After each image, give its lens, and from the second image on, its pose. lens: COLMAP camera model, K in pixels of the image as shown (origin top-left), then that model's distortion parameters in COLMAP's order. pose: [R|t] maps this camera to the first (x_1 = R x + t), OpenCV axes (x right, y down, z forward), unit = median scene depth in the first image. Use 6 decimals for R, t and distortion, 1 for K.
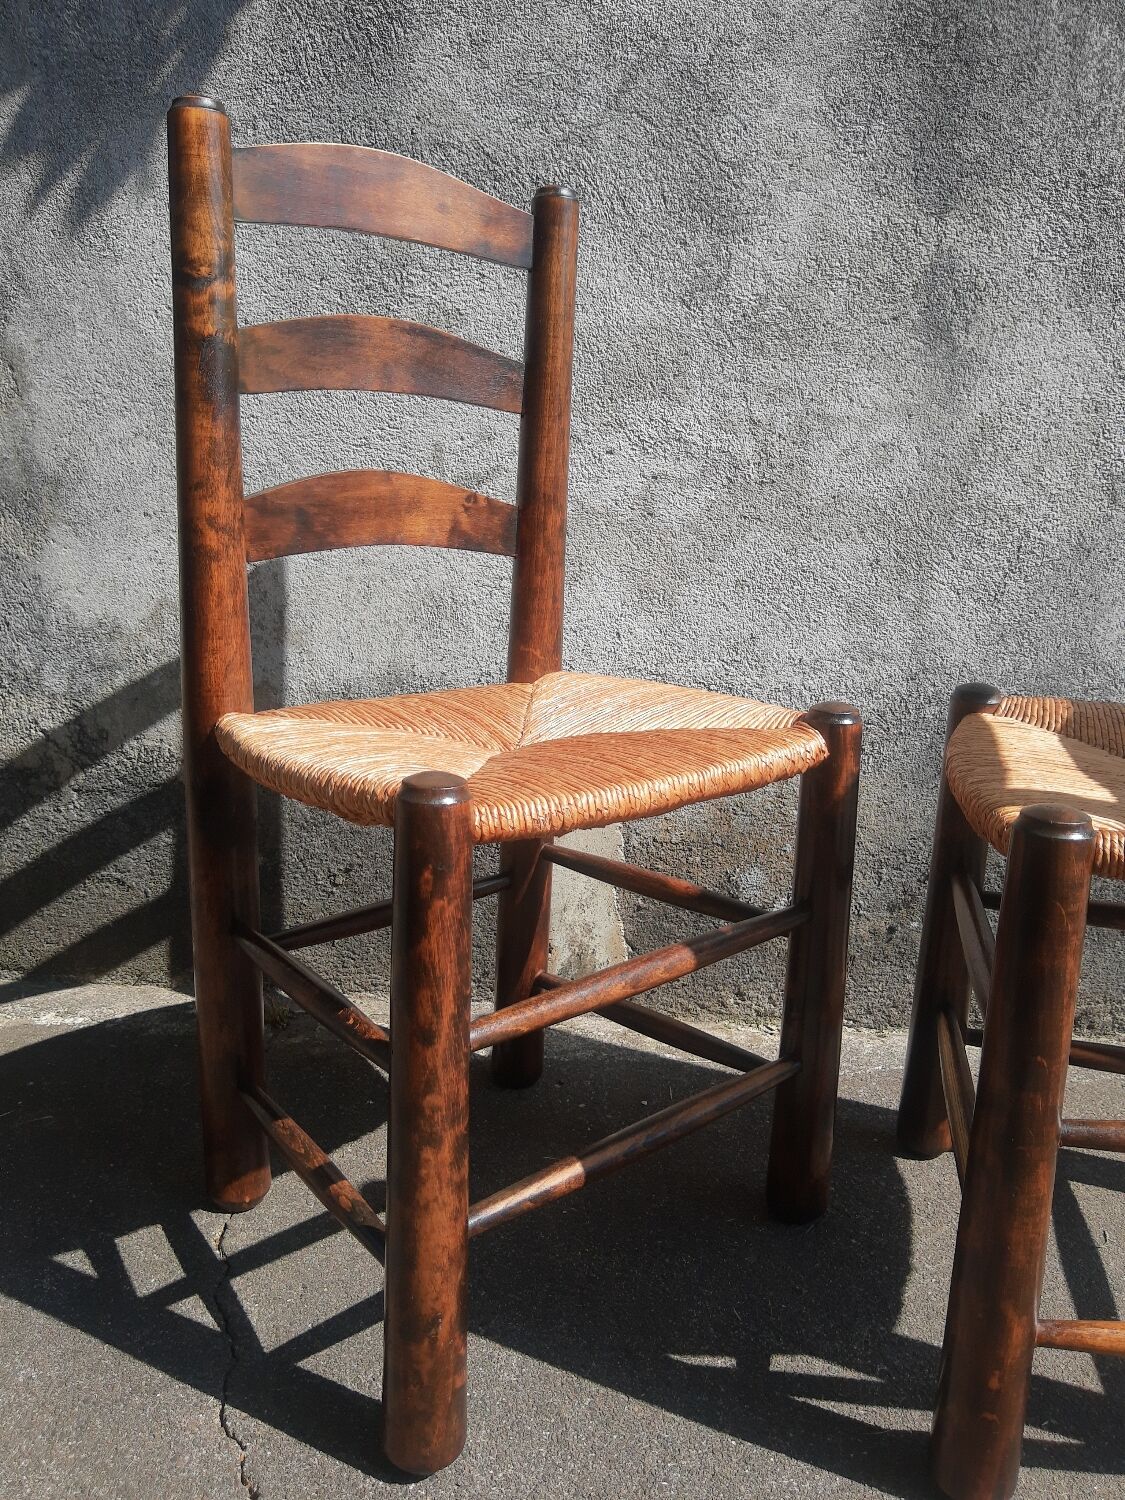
lens RADIAL K [[1162.2, 0, 575.0], [0, 1162.2, 749.1], [0, 0, 1]] dist [-0.012323, 0.007896]
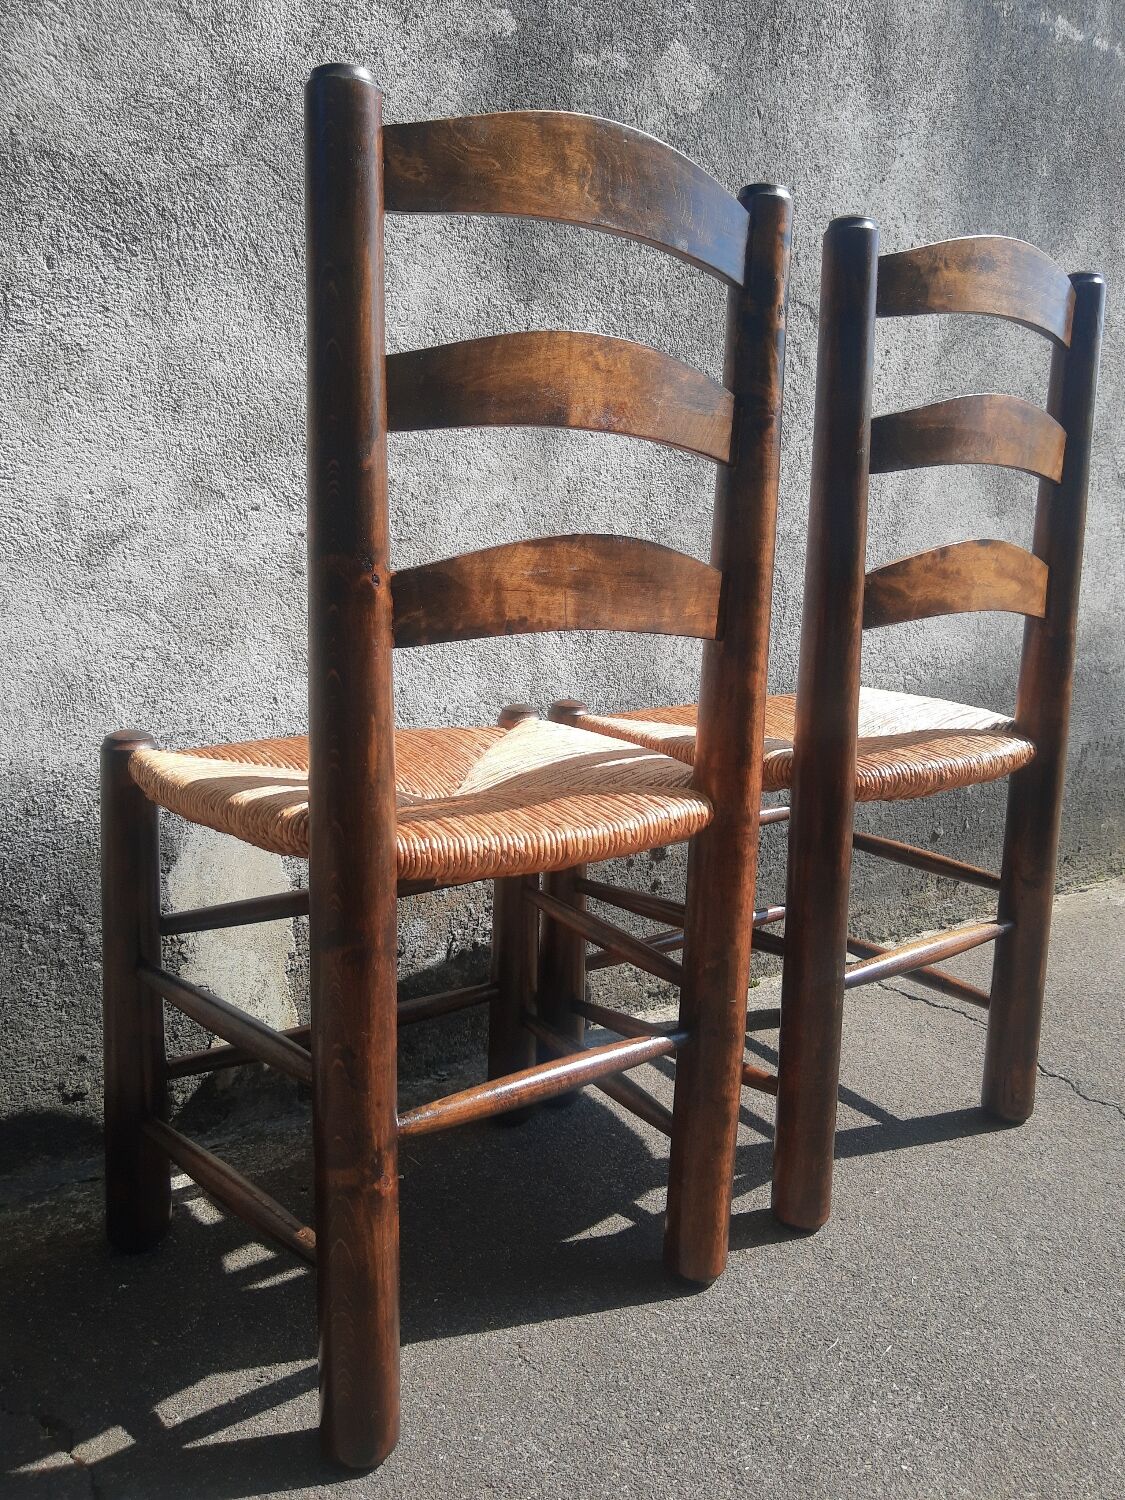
lens RADIAL K [[1162.2, 0, 575.0], [0, 1162.2, 749.1], [0, 0, 1]] dist [-0.012323, 0.007896]
pose [[0.783309, -0.115216, 0.610861, -0.384612], [0.148773, 0.988862, -0.004260, -0.021517], [-0.603567, 0.094217, 0.791726, 0.123280]]
